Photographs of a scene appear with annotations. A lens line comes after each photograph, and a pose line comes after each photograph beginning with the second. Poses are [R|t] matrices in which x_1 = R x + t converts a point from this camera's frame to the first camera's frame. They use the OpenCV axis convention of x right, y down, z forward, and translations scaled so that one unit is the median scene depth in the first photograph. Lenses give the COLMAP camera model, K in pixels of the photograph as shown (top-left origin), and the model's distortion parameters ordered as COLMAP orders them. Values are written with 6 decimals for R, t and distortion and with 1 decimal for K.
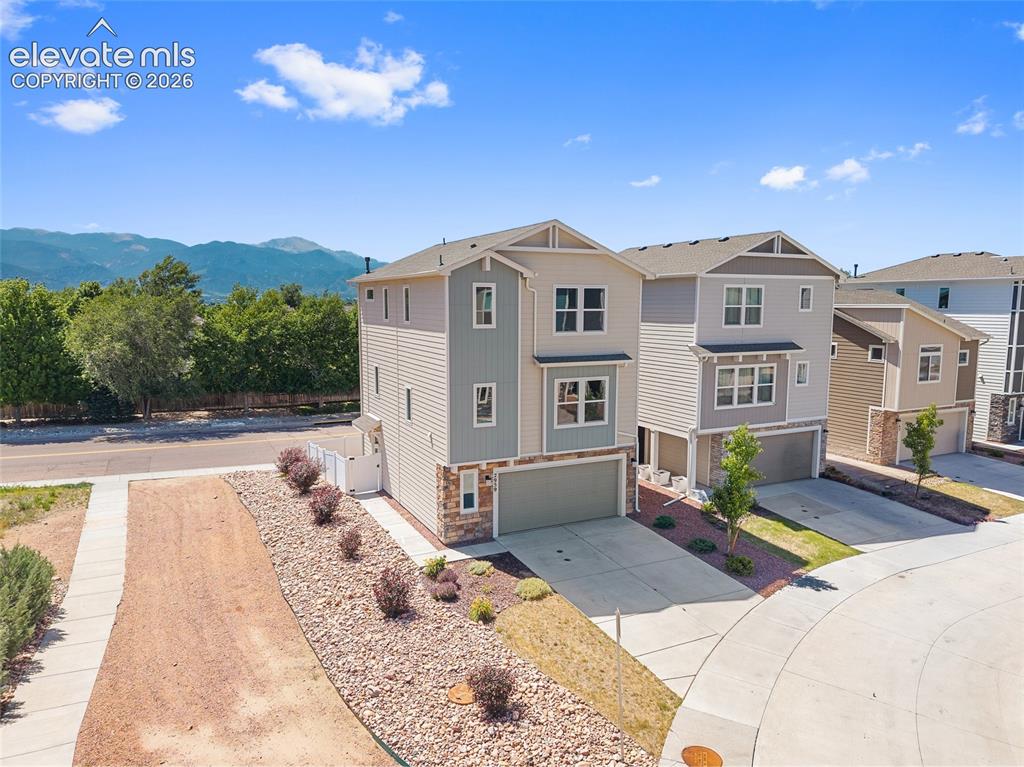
lens RADIAL K [[686.8, 0, 512.0], [0, 686.8, 383.5], [0, 0, 1]] dist [0.028830, -0.039126]
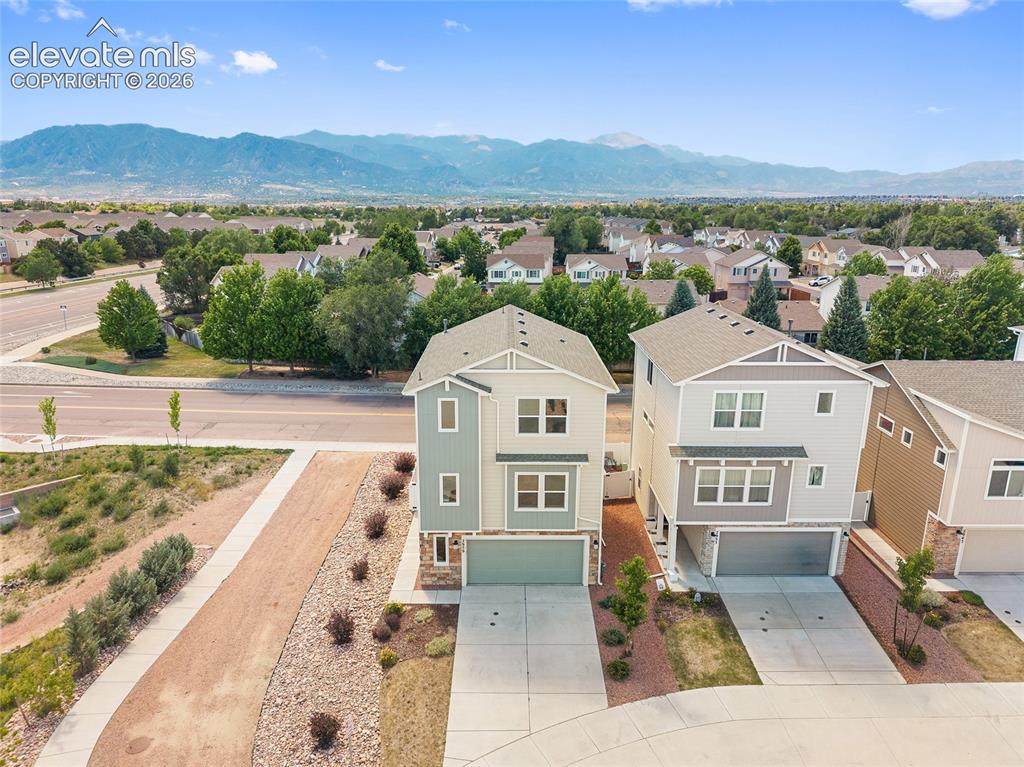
lens RADIAL K [[688.8, 0, 509.9], [0, 688.8, 381.4], [0, 0, 1]] dist [0.005896, -0.004579]
pose [[0.899079, 0.114047, -0.422671, 0.536896], [-0.053452, 0.986845, 0.152577, -0.341984], [0.434511, -0.114586, 0.893348, -0.058786]]
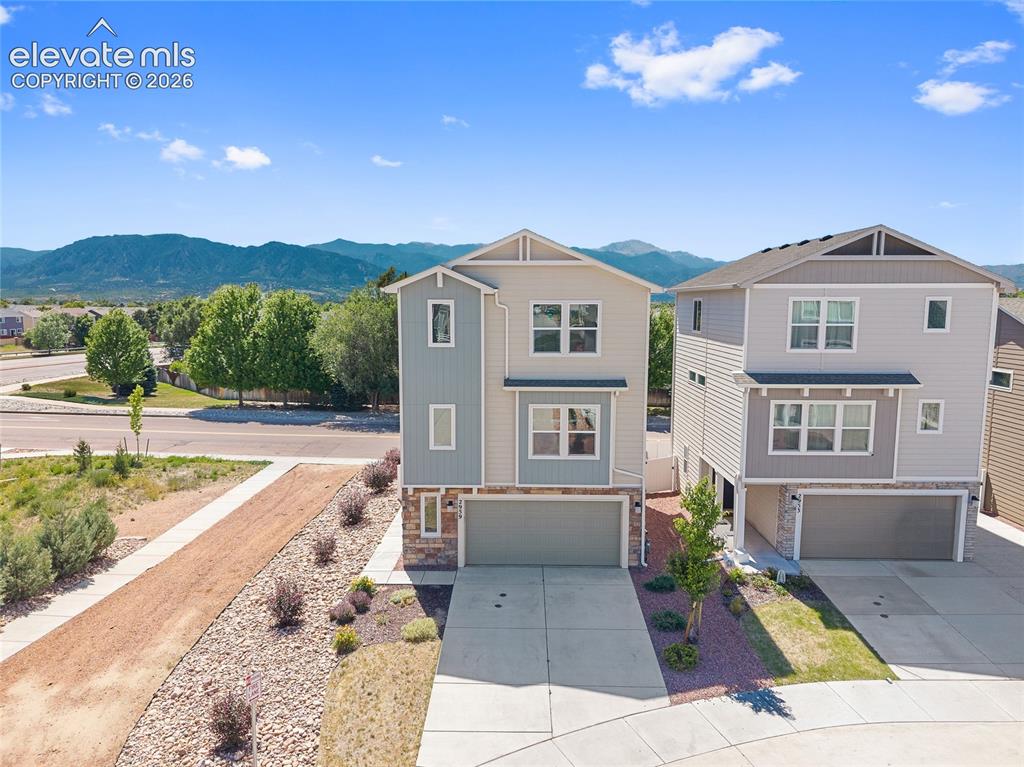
lens RADIAL K [[688.8, 0, 509.9], [0, 688.8, 381.4], [0, 0, 1]] dist [0.005896, -0.004579]
pose [[0.889168, 0.052173, -0.454597, 0.444860], [-0.054043, 0.998499, 0.008888, -0.042825], [0.454378, 0.016665, 0.890653, 0.176516]]
